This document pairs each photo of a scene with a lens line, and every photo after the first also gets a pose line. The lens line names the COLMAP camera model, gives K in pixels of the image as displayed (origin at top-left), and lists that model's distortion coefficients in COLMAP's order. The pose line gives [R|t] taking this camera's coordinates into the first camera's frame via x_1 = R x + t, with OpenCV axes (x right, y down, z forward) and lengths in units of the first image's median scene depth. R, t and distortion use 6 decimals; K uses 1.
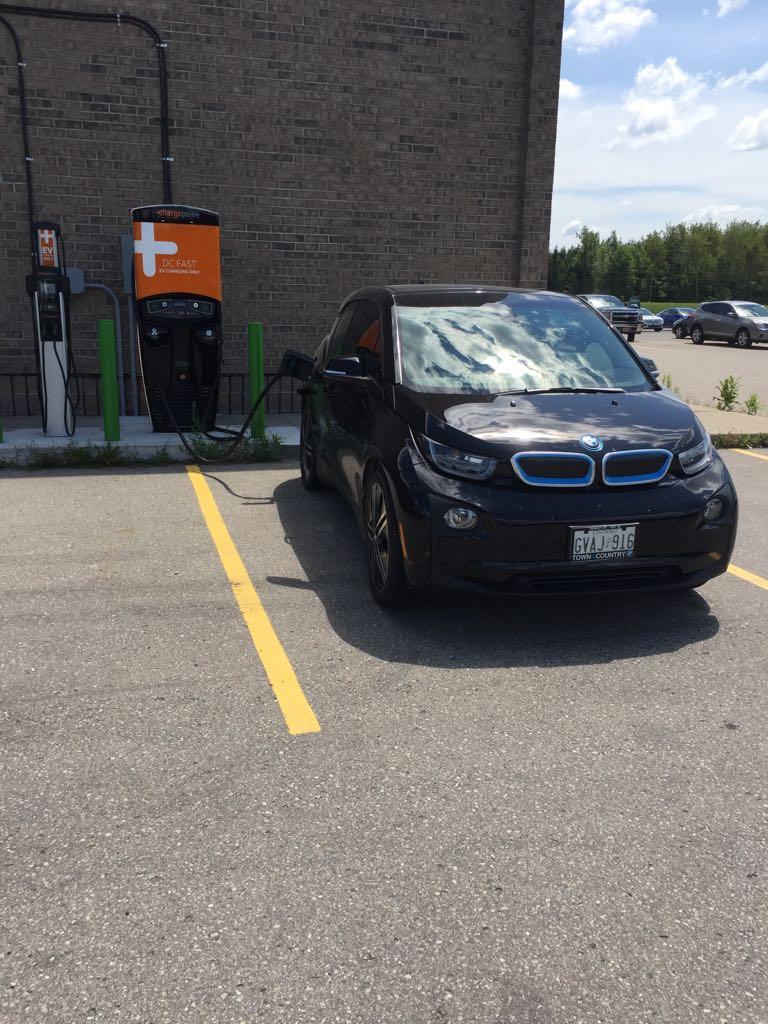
lens RADIAL K [[871.3, 0, 387.2], [0, 871.3, 496.1], [0, 0, 1]] dist [0.099210, -0.137582]
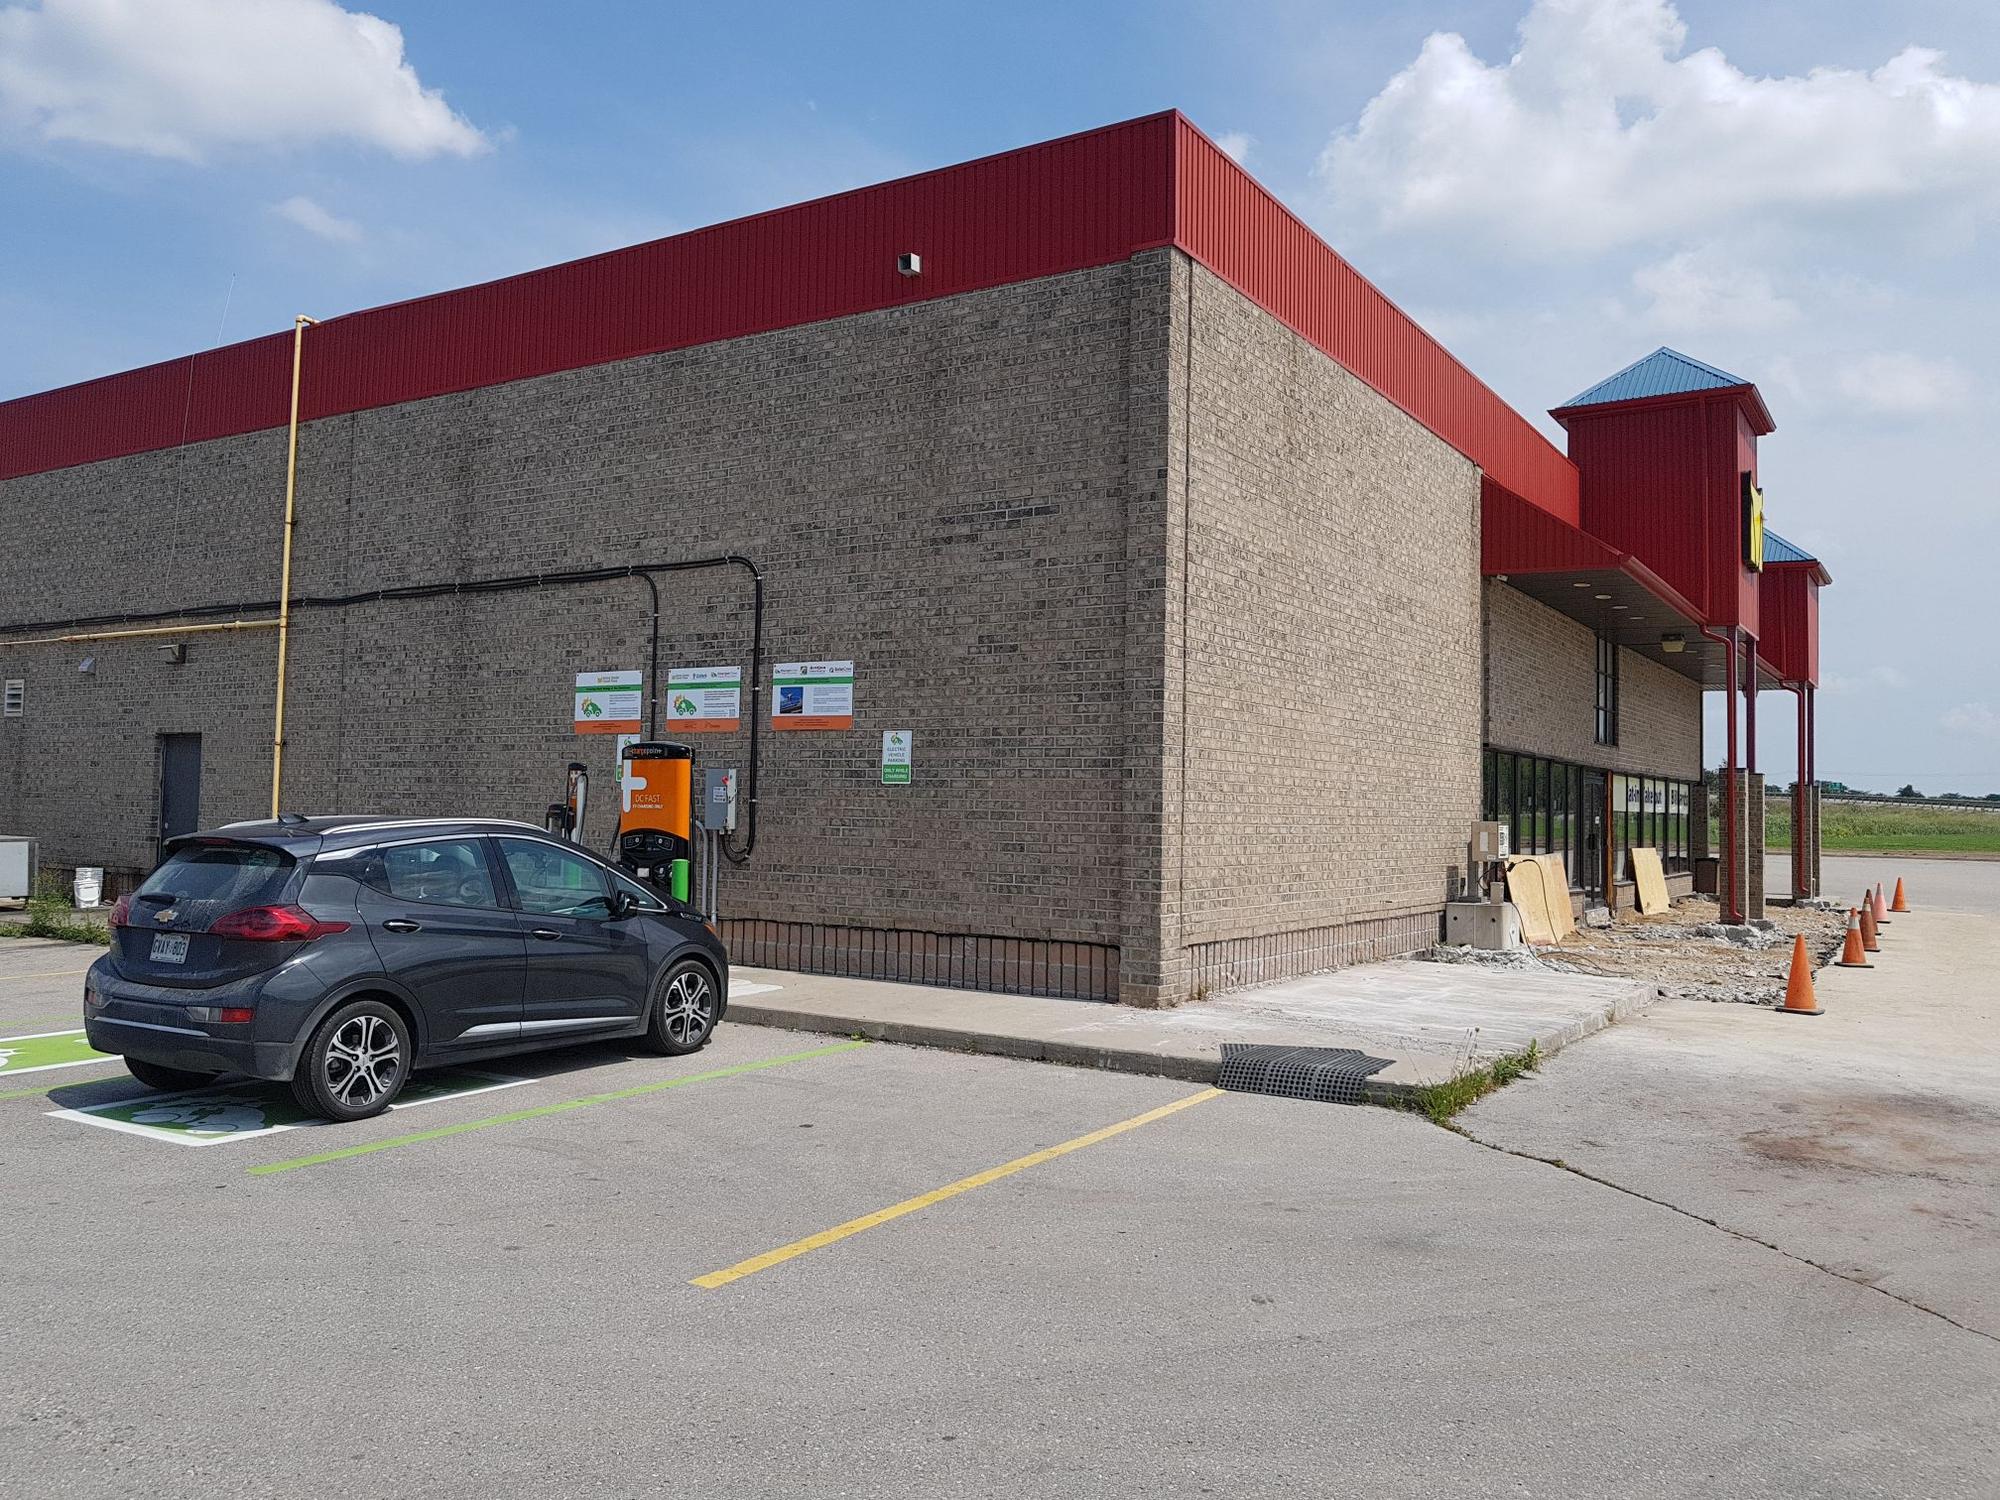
lens RADIAL K [[1607.6, 0, 945.4], [0, 1607.6, 724.8], [0, 0, 1]] dist [0.009212, -0.005175]
pose [[0.638353, -0.045520, -0.768397, 1.167074], [-0.176555, 0.962977, -0.203722, -0.035714], [0.749222, 0.265711, 0.606683, 0.133693]]
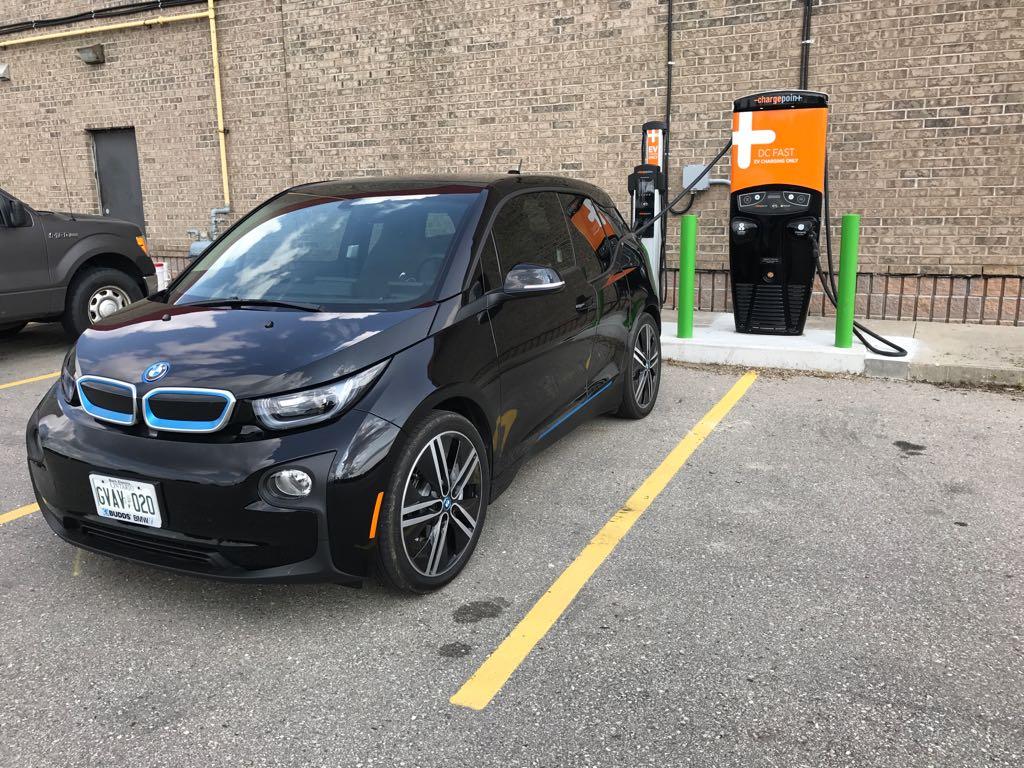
lens RADIAL K [[842.7, 0, 507.2], [0, 842.7, 378.6], [0, 0, 1]] dist [0.001924, 0.012073]
pose [[0.733448, 0.115111, -0.669928, 0.154759], [-0.119428, 0.992049, 0.039708, -0.026796], [0.669172, 0.050884, 0.741364, 0.147099]]
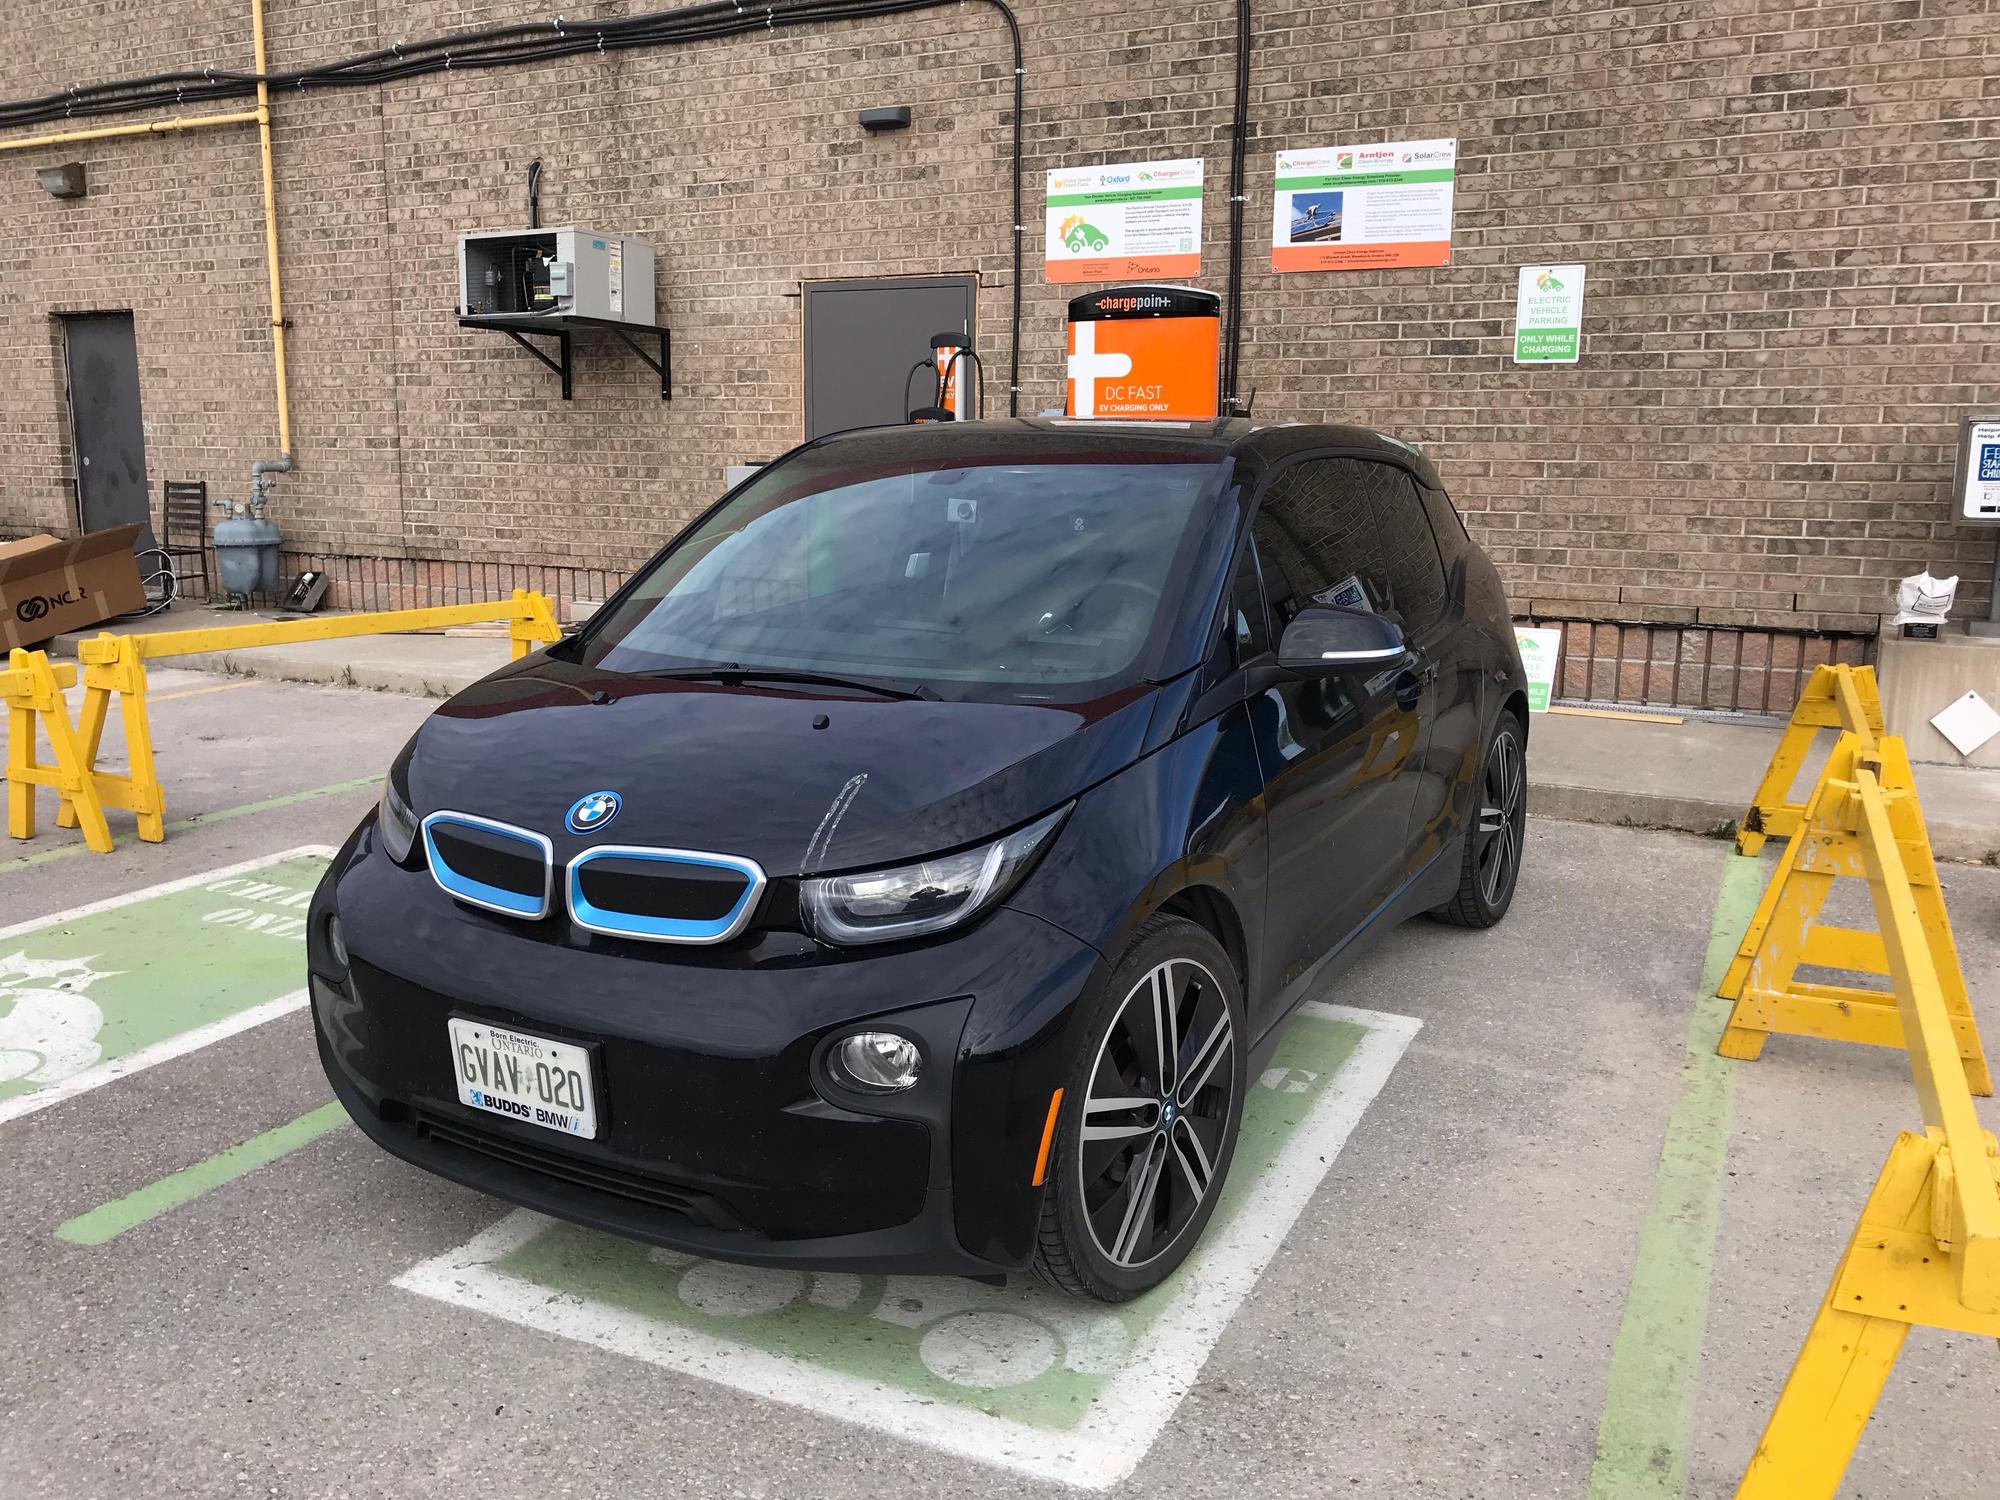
lens RADIAL K [[1663.2, 0, 980.4], [0, 1663.2, 747.2], [0, 0, 1]] dist [-0.010058, 0.035507]
pose [[0.718663, 0.112778, -0.686152, 0.356561], [-0.146740, 0.989135, 0.008885, -0.043014], [0.679700, 0.094301, 0.727404, 0.202404]]
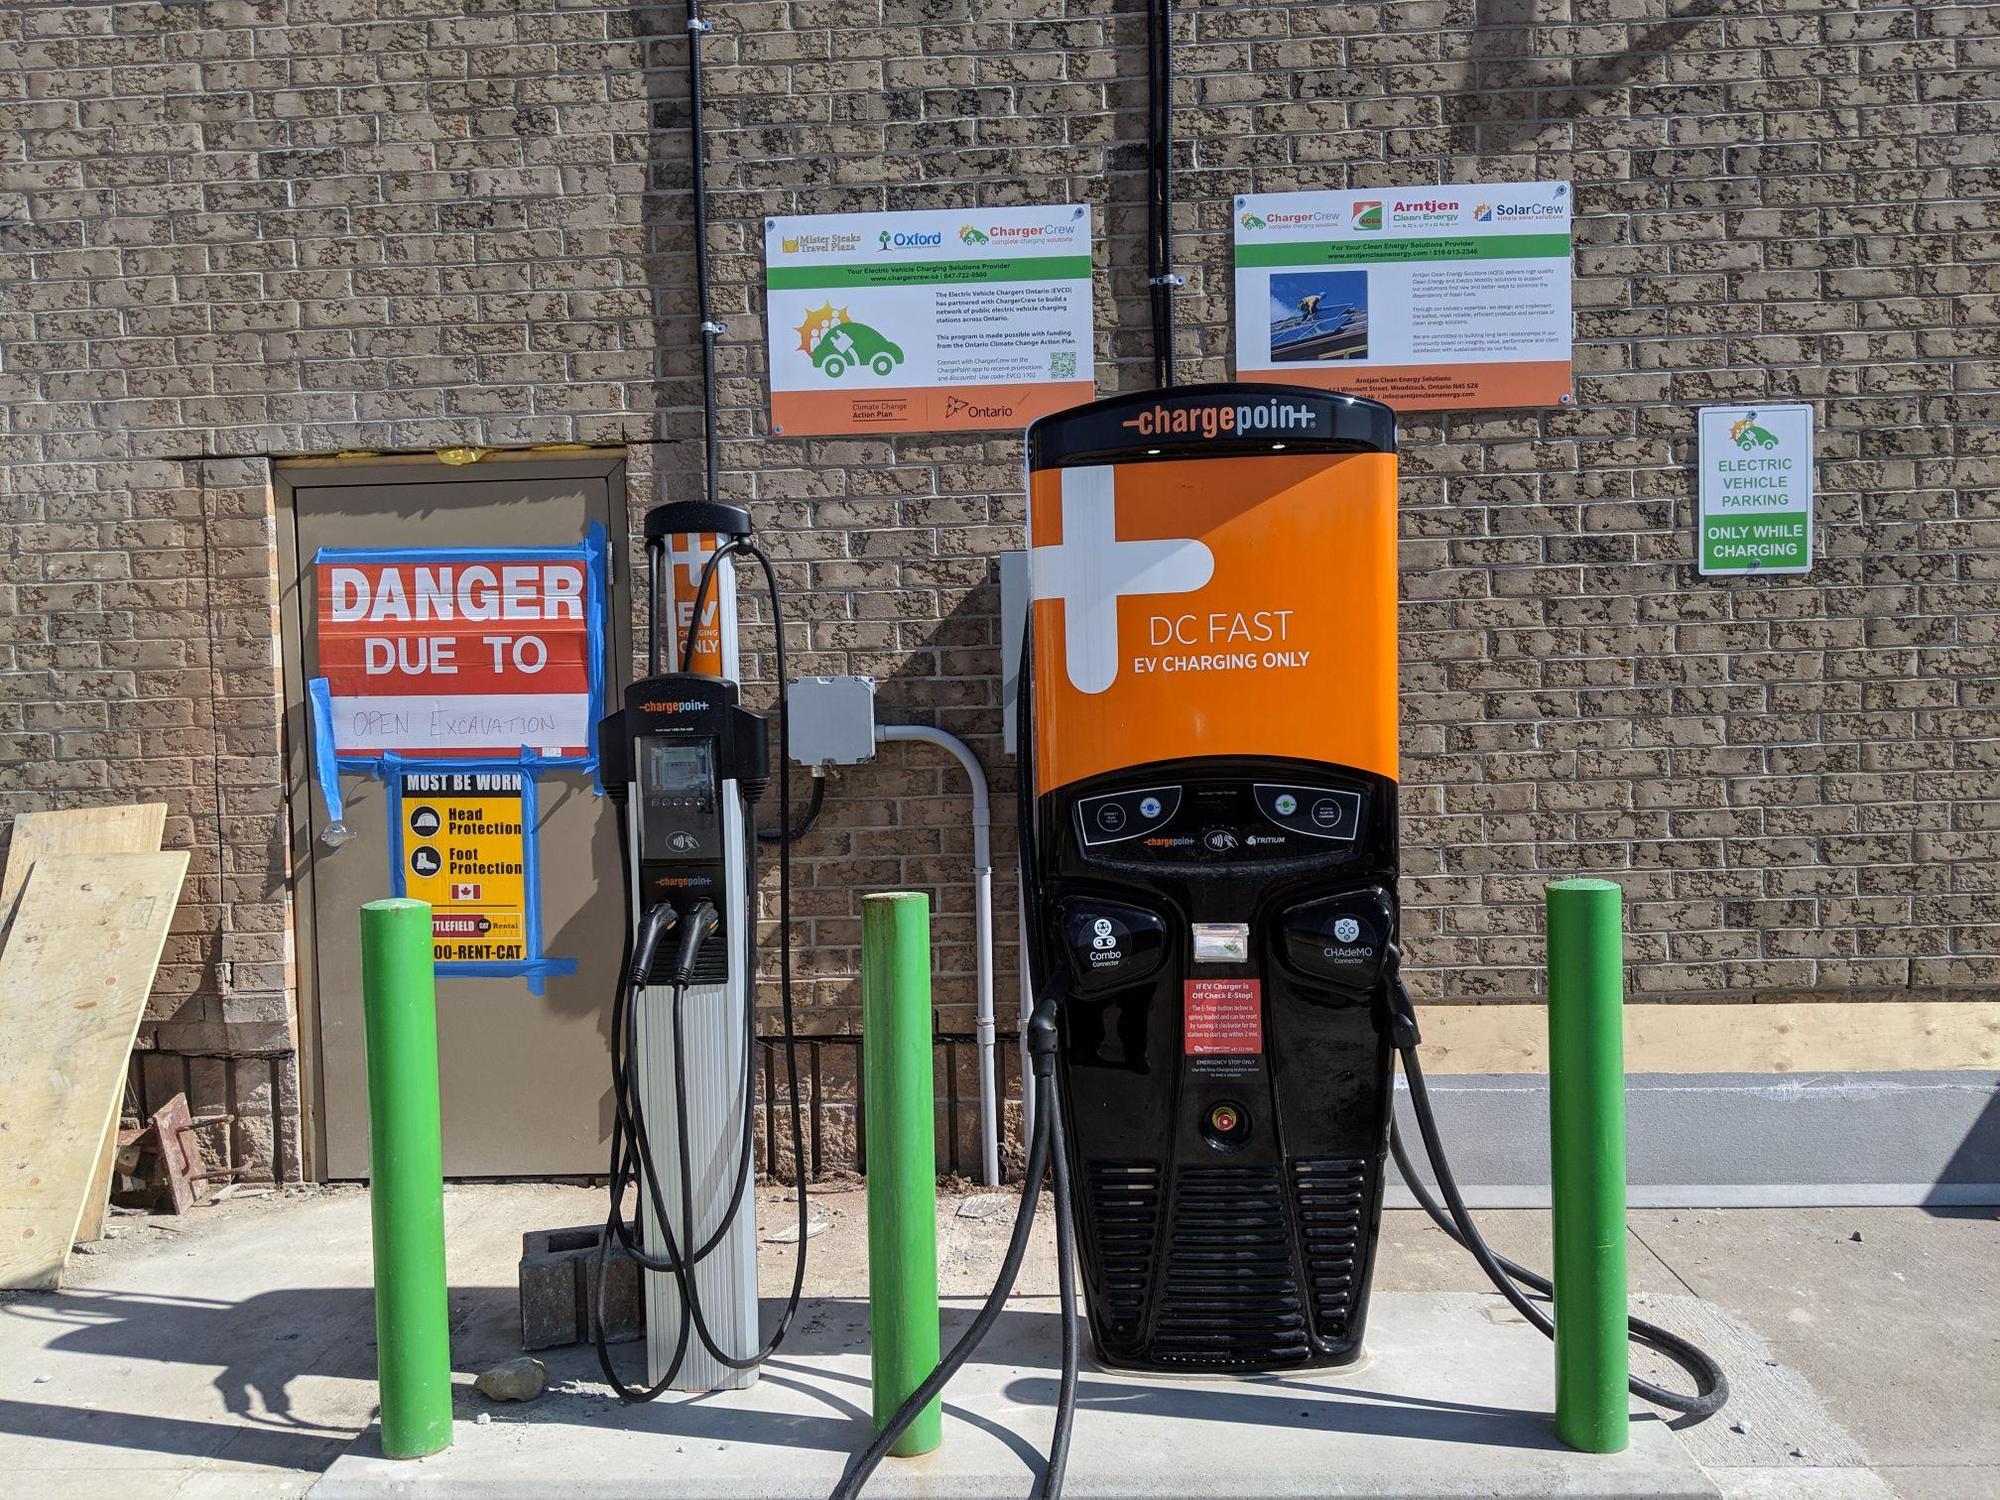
lens RADIAL K [[1633.7, 0, 982.3], [0, 1633.7, 800.2], [0, 0, 1]] dist [0.033663, -0.058700]
pose [[0.944038, -0.025824, -0.328824, -0.136604], [-0.028889, 0.986626, -0.160421, -0.132920], [0.328569, 0.160943, 0.930666, 0.521124]]
